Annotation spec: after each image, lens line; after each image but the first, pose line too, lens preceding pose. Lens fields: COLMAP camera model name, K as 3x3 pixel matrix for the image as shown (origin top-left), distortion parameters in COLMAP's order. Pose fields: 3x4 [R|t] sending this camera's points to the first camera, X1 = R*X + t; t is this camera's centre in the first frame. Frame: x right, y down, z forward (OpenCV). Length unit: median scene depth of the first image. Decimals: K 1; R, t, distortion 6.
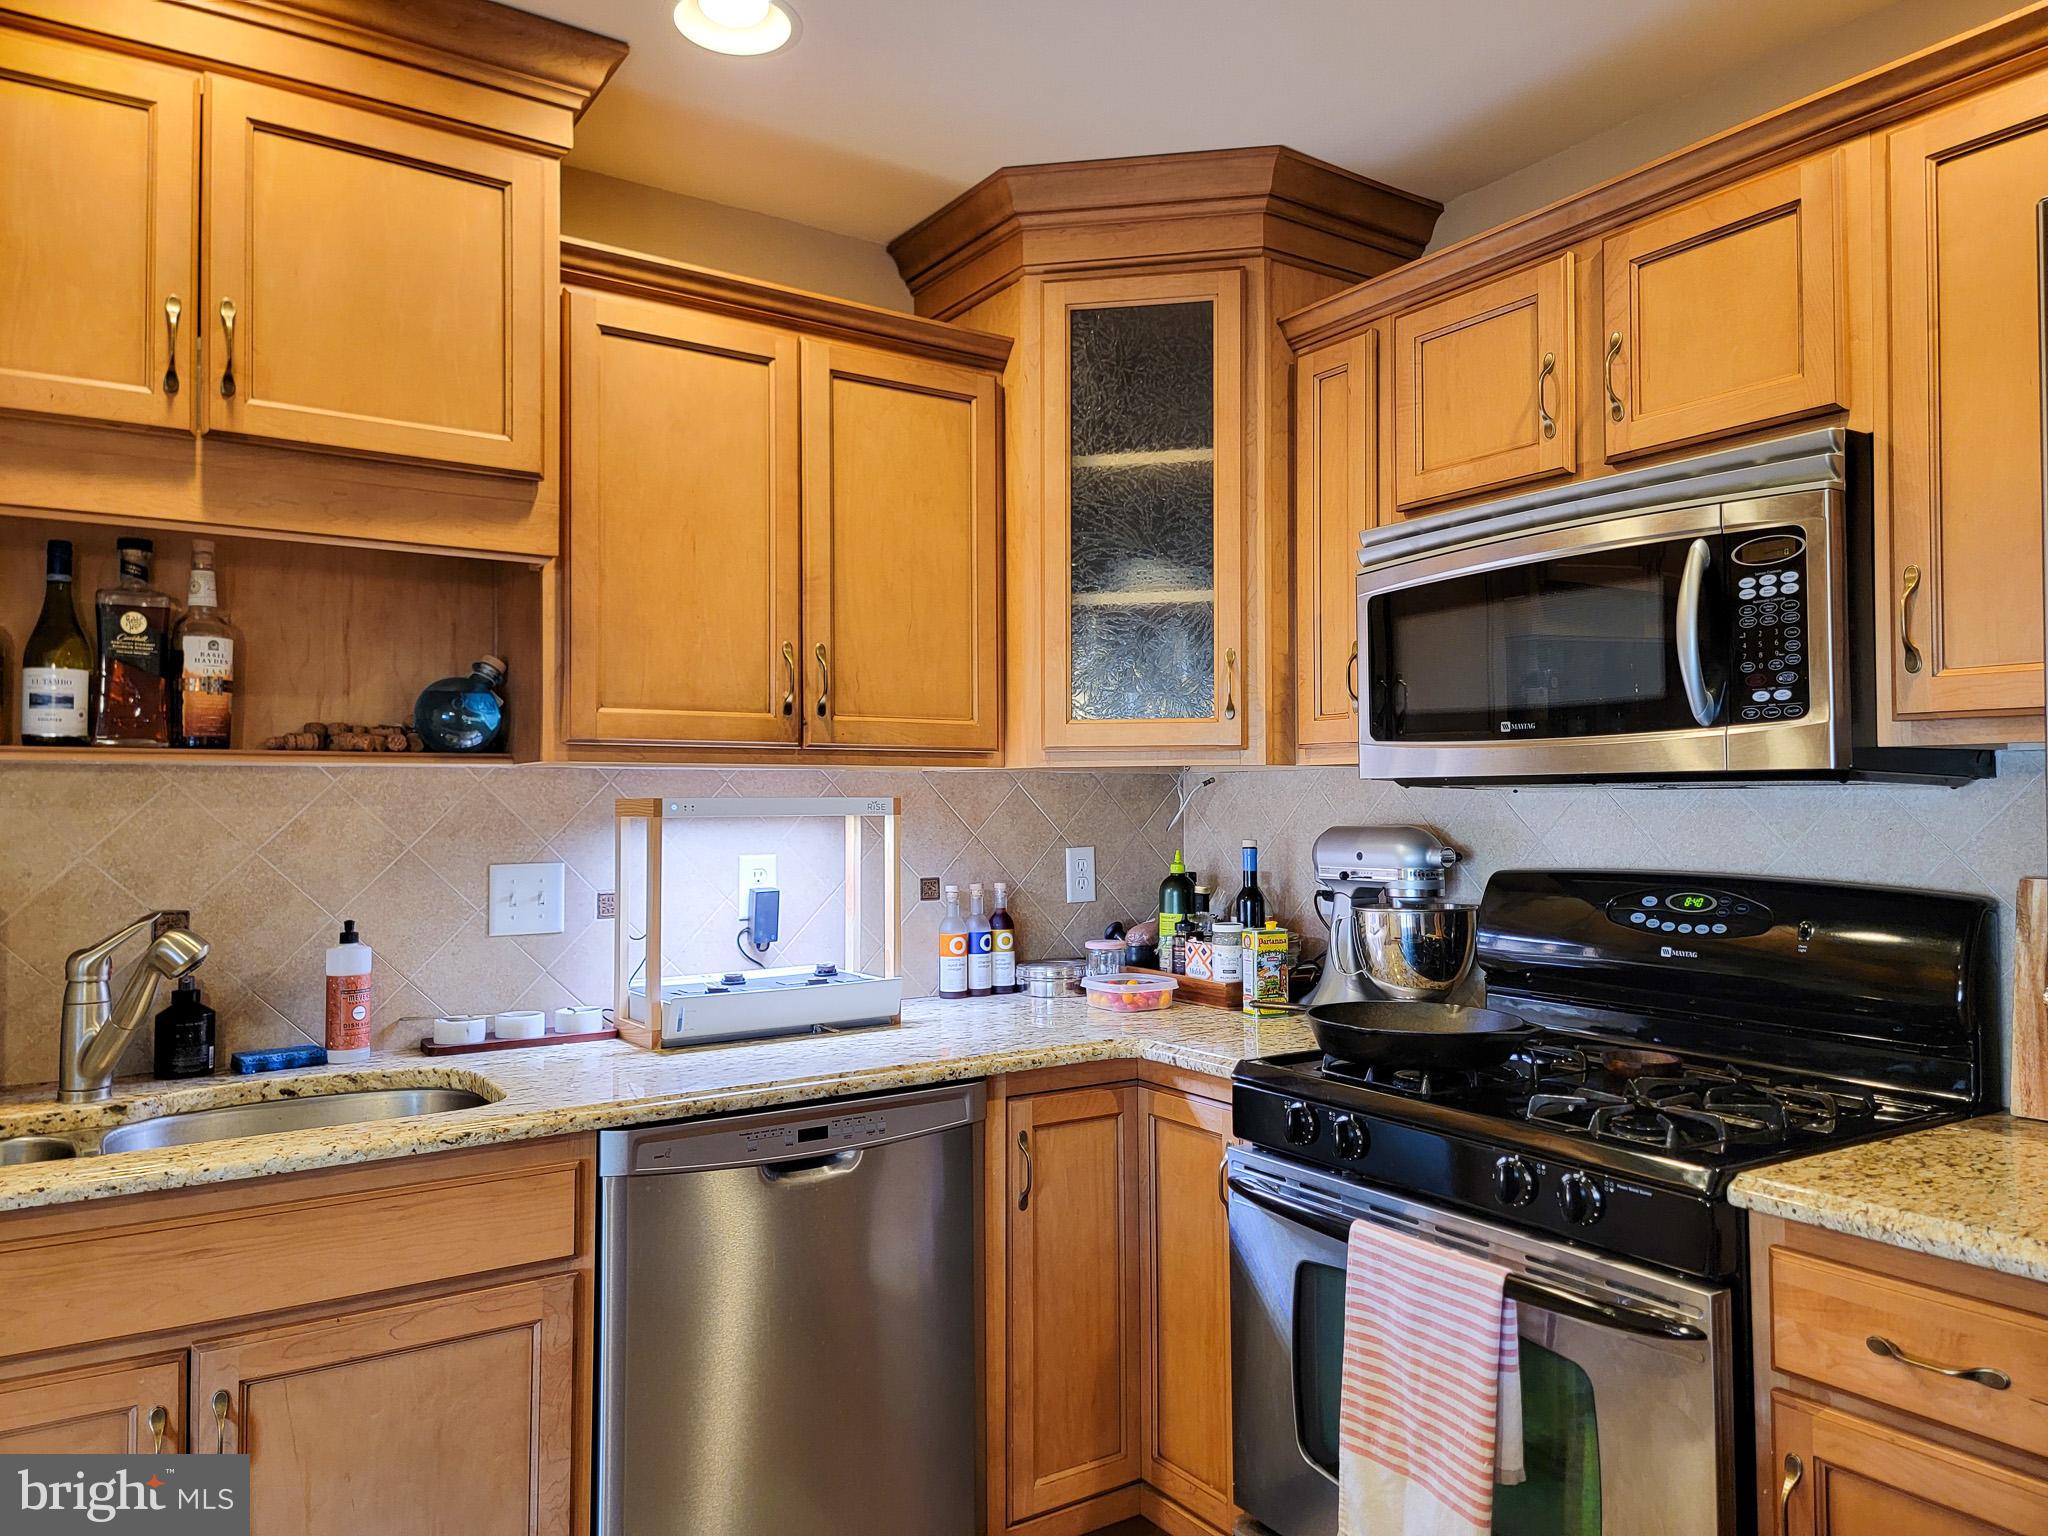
lens RADIAL K [[1410.3, 0, 1036.2], [0, 1410.3, 767.7], [0, 0, 1]] dist [0.062365, -0.041181]
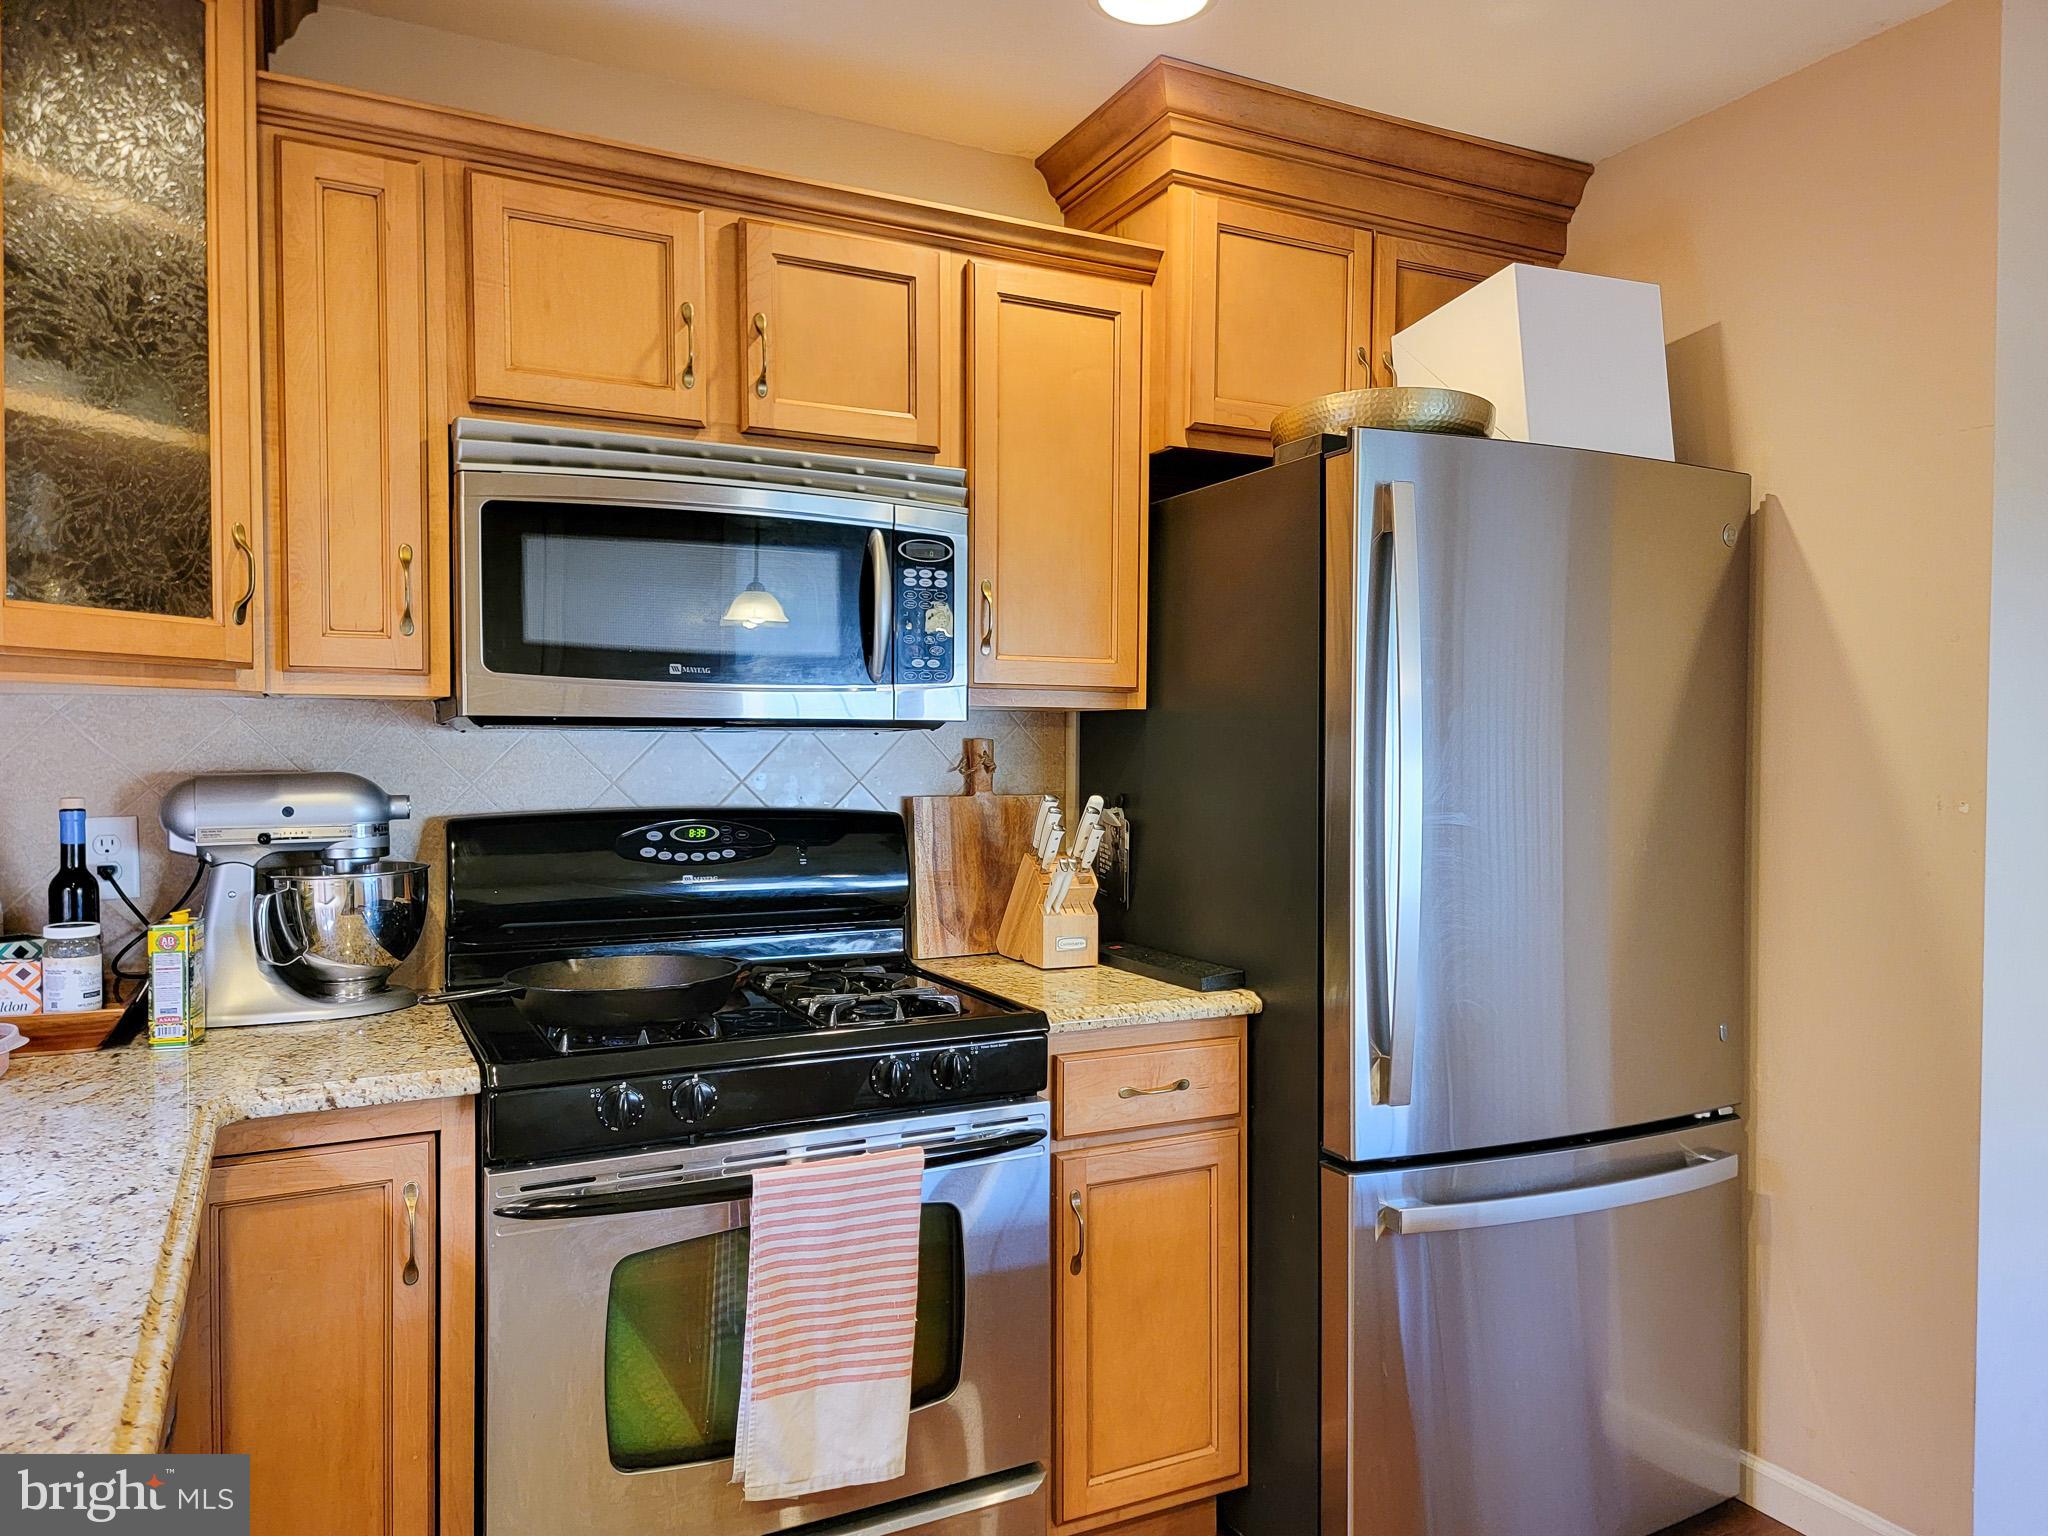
lens RADIAL K [[1431.9, 0, 1018.7], [0, 1431.9, 791.3], [0, 0, 1]] dist [0.065502, -0.001323]
pose [[0.124987, -0.031147, 0.991669, -0.596494], [-0.027336, 0.999020, 0.034824, 0.014128], [-0.991782, -0.031461, 0.124013, 0.575845]]
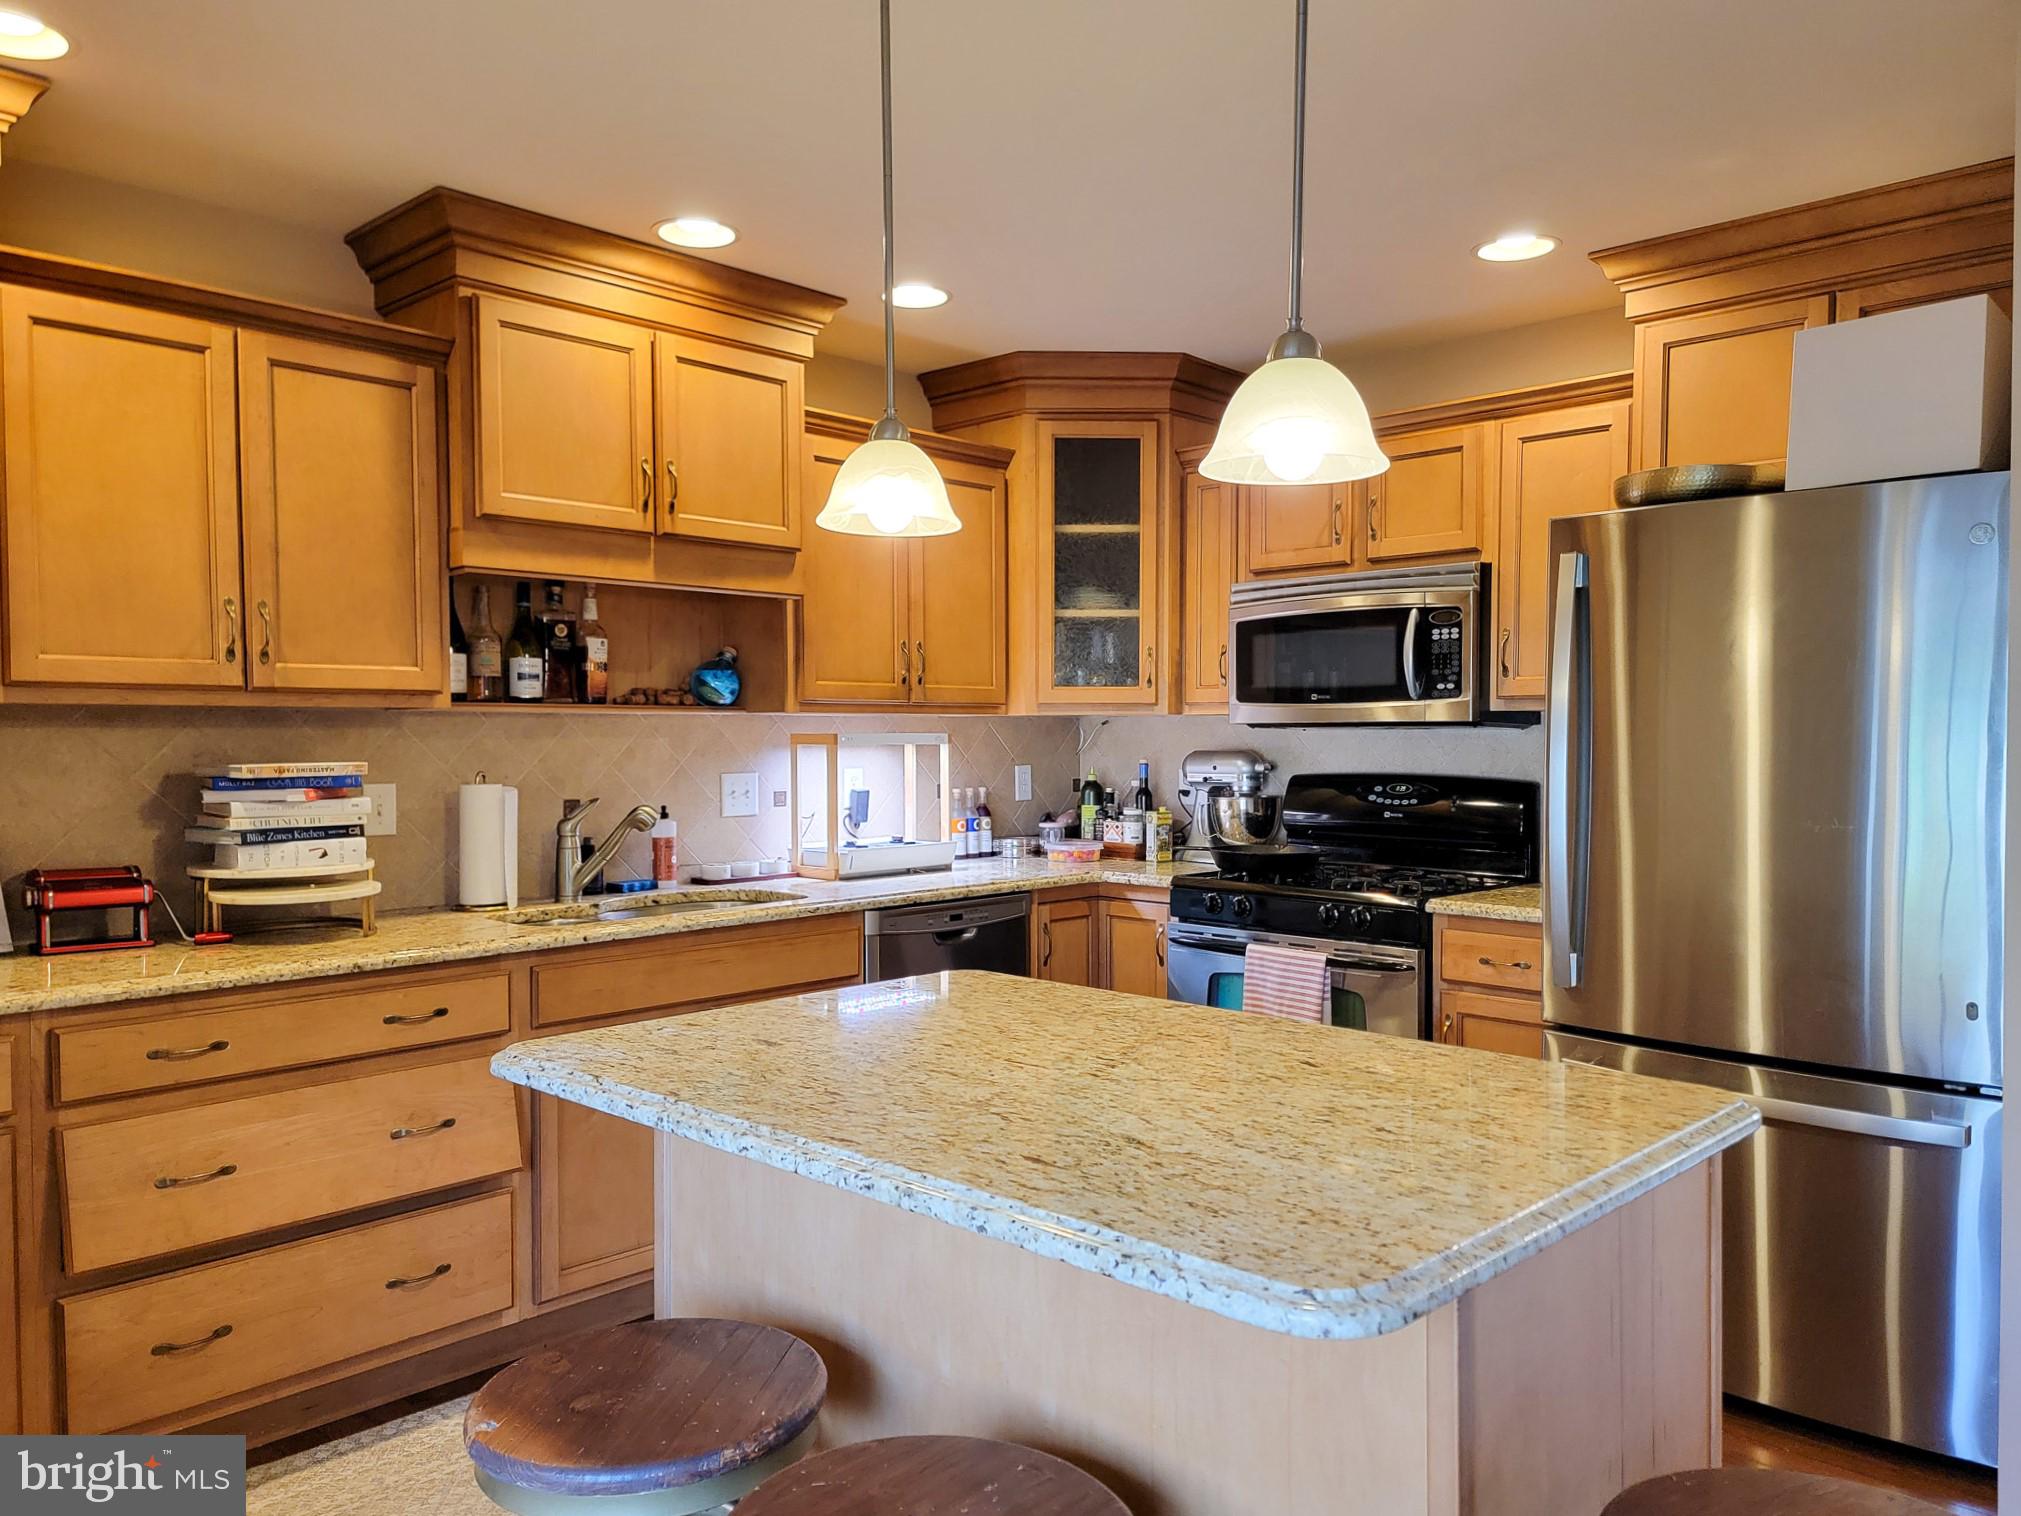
lens RADIAL K [[1413.1, 0, 1005.3], [0, 1413.1, 781.0], [0, 0, 1]] dist [0.065502, -0.001323]
pose [[0.978987, -0.005643, 0.203846, -0.424013], [-0.006278, 0.998309, 0.057789, -0.021388], [-0.203827, -0.057855, 0.977296, -0.714829]]
